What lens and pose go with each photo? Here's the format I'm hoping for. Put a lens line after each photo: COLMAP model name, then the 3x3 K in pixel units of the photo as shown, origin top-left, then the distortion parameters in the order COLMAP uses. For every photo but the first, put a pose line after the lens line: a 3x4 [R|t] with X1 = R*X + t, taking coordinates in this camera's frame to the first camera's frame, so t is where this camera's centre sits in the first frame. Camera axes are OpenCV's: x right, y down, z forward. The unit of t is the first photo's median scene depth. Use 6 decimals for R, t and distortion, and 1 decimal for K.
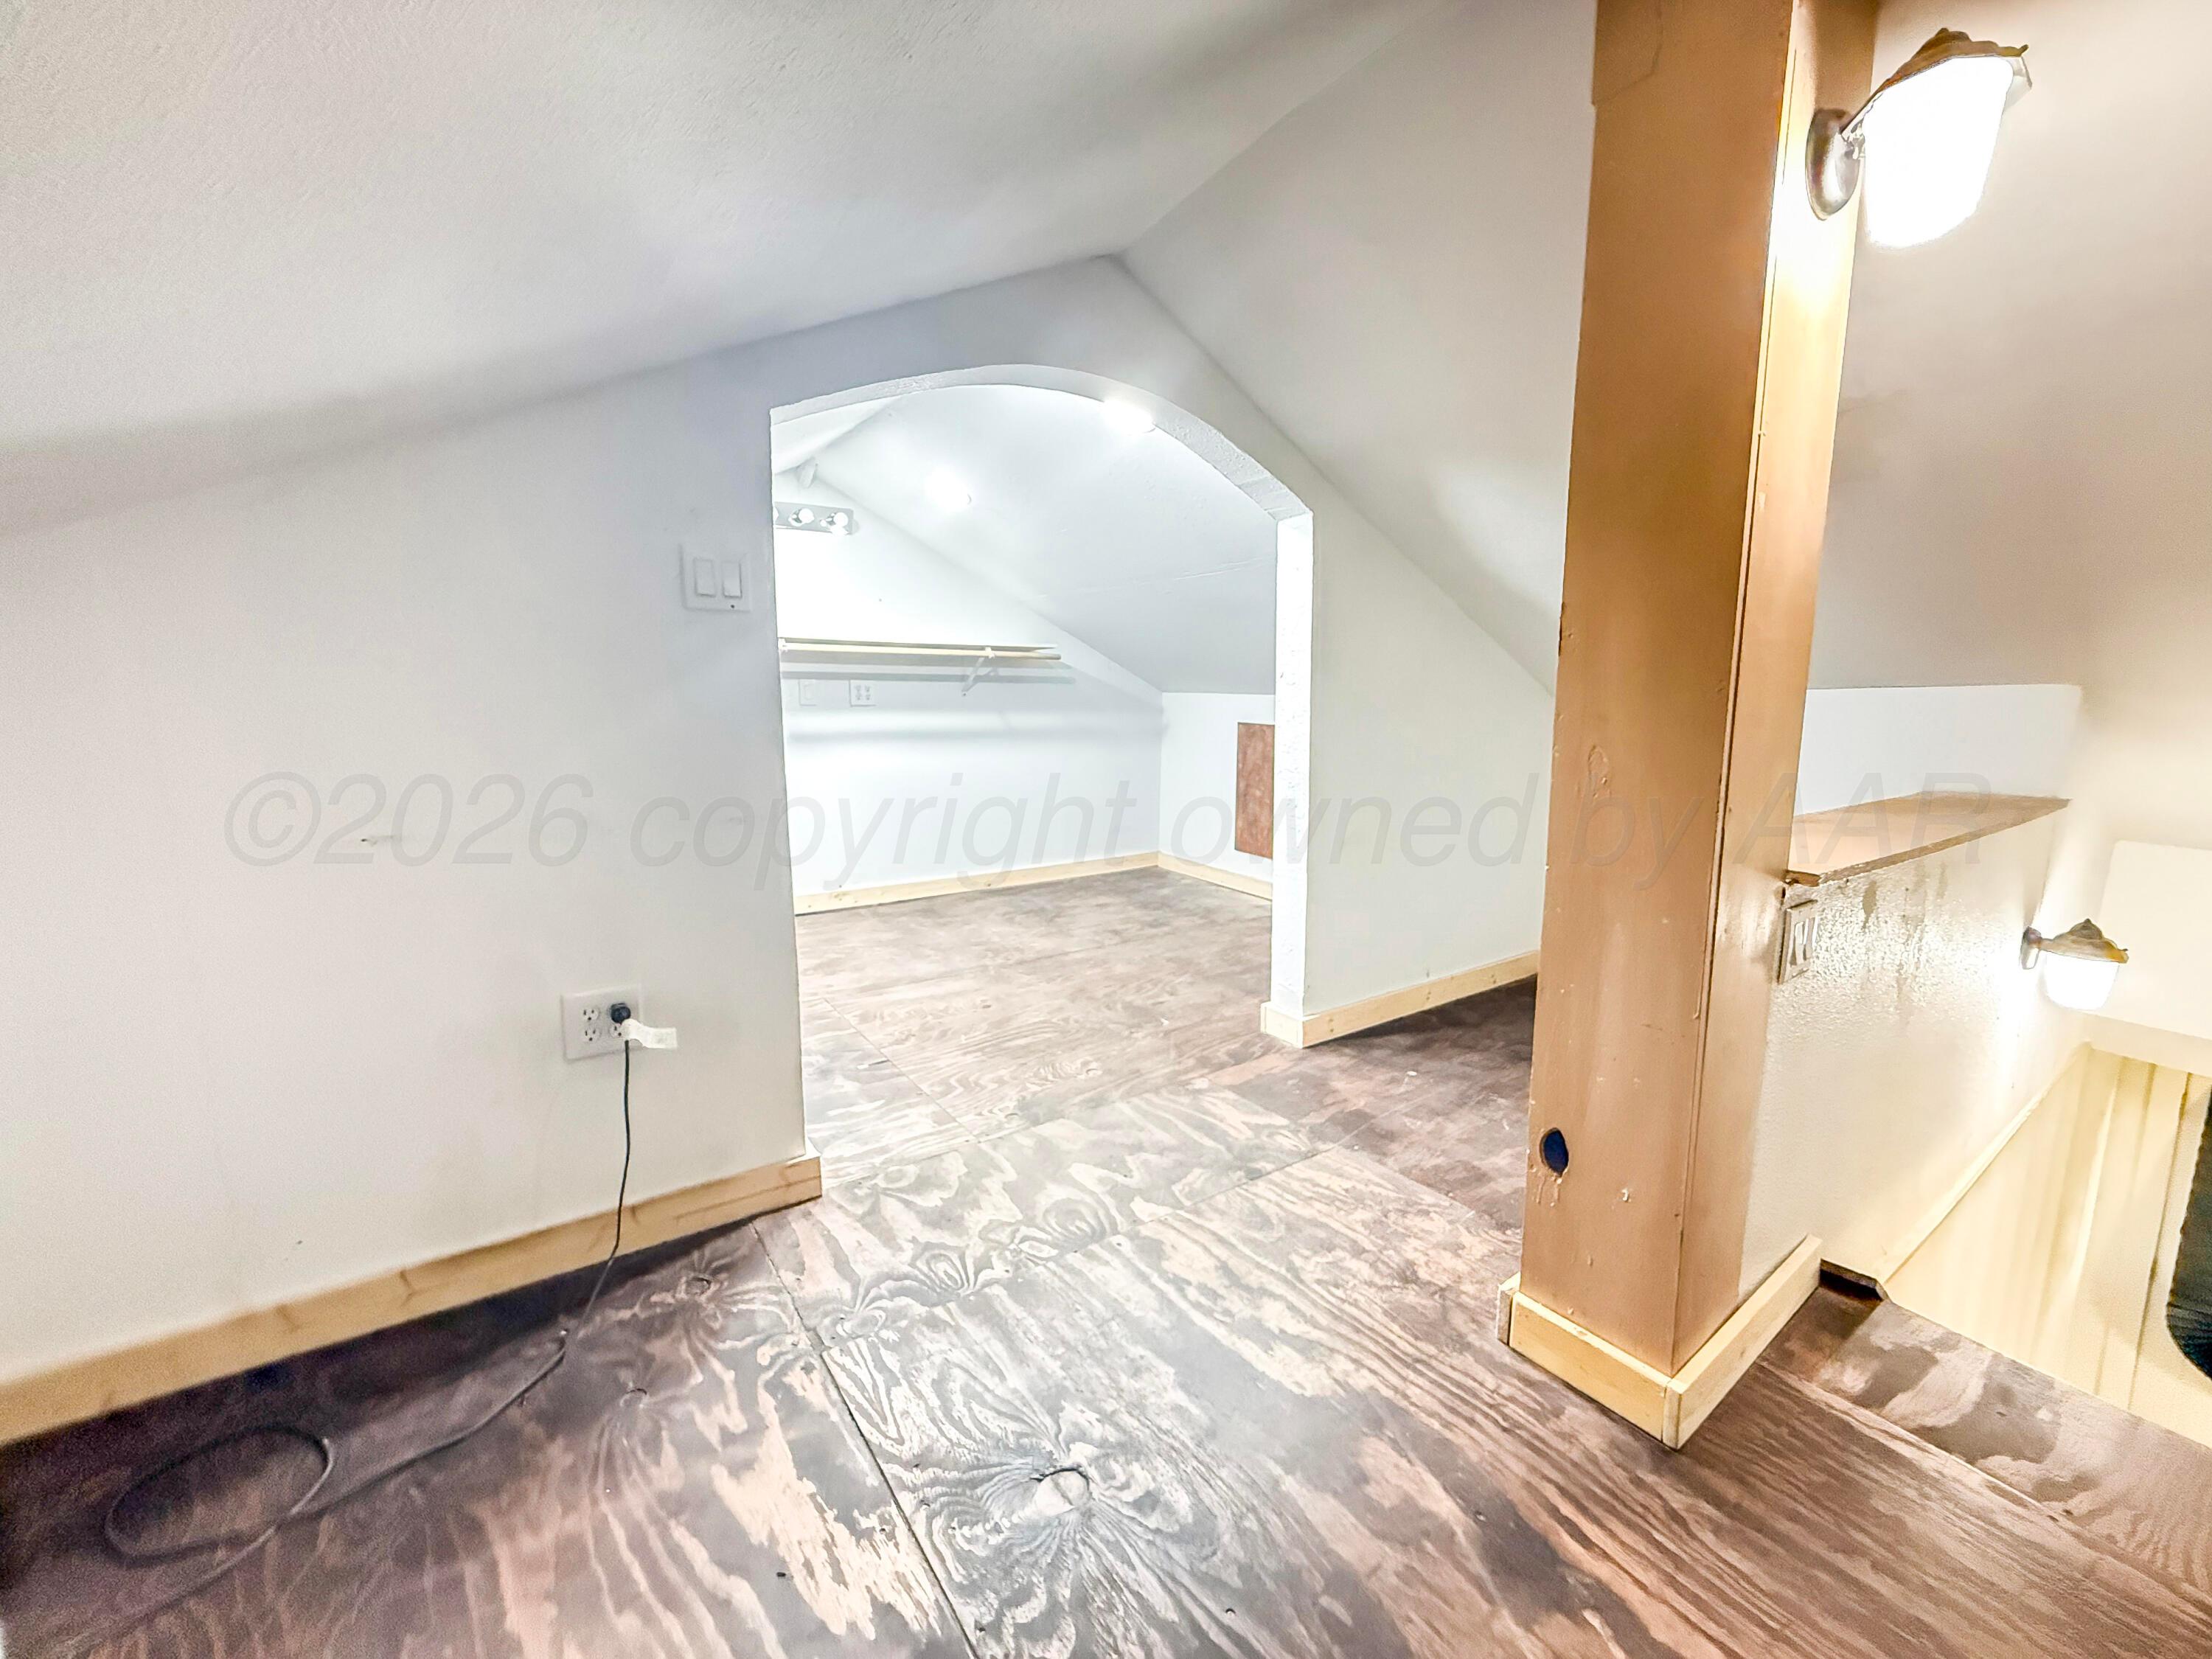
lens RADIAL K [[894.0, 0, 1107.6], [0, 894.0, 826.6], [0, 0, 1]] dist [-0.001687, 0.000544]
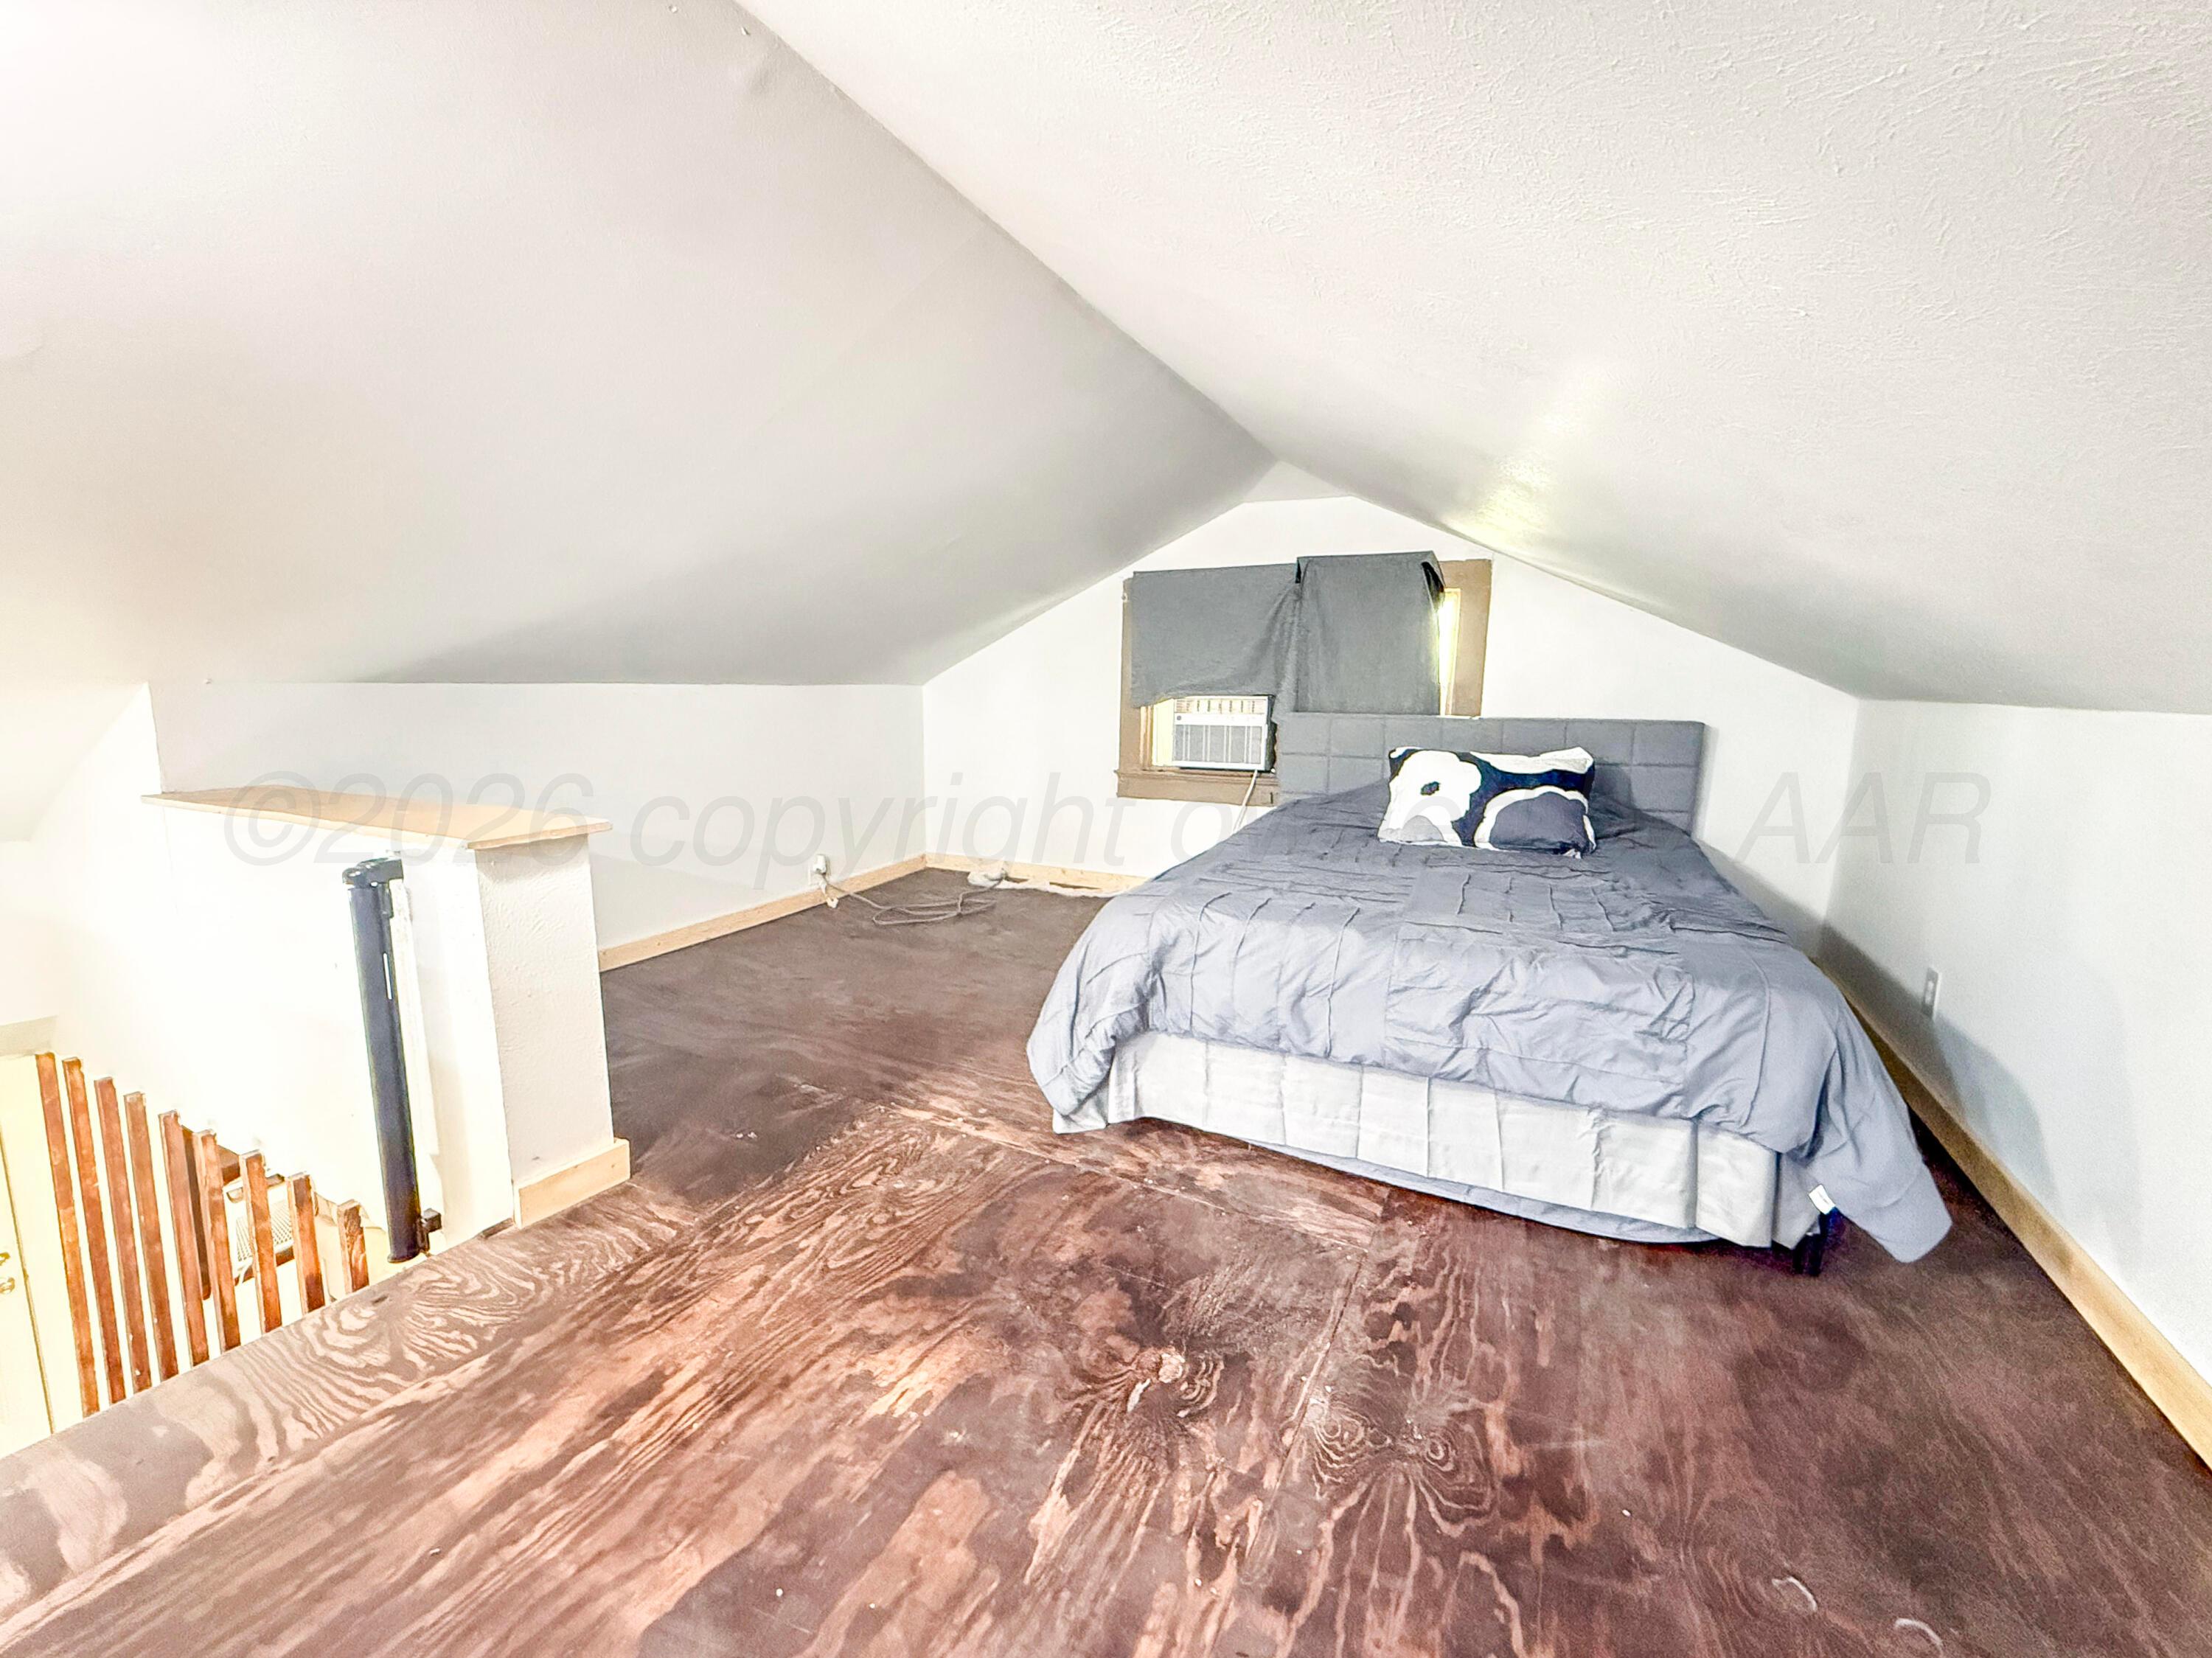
lens RADIAL K [[893.9, 0, 1104.0], [0, 893.9, 817.4], [0, 0, 1]] dist [-0.001687, 0.000544]
pose [[-0.473491, -0.125792, 0.871770, -0.207486], [0.121337, 0.970998, 0.206013, -0.065525], [-0.872401, 0.203323, -0.444495, 0.431478]]
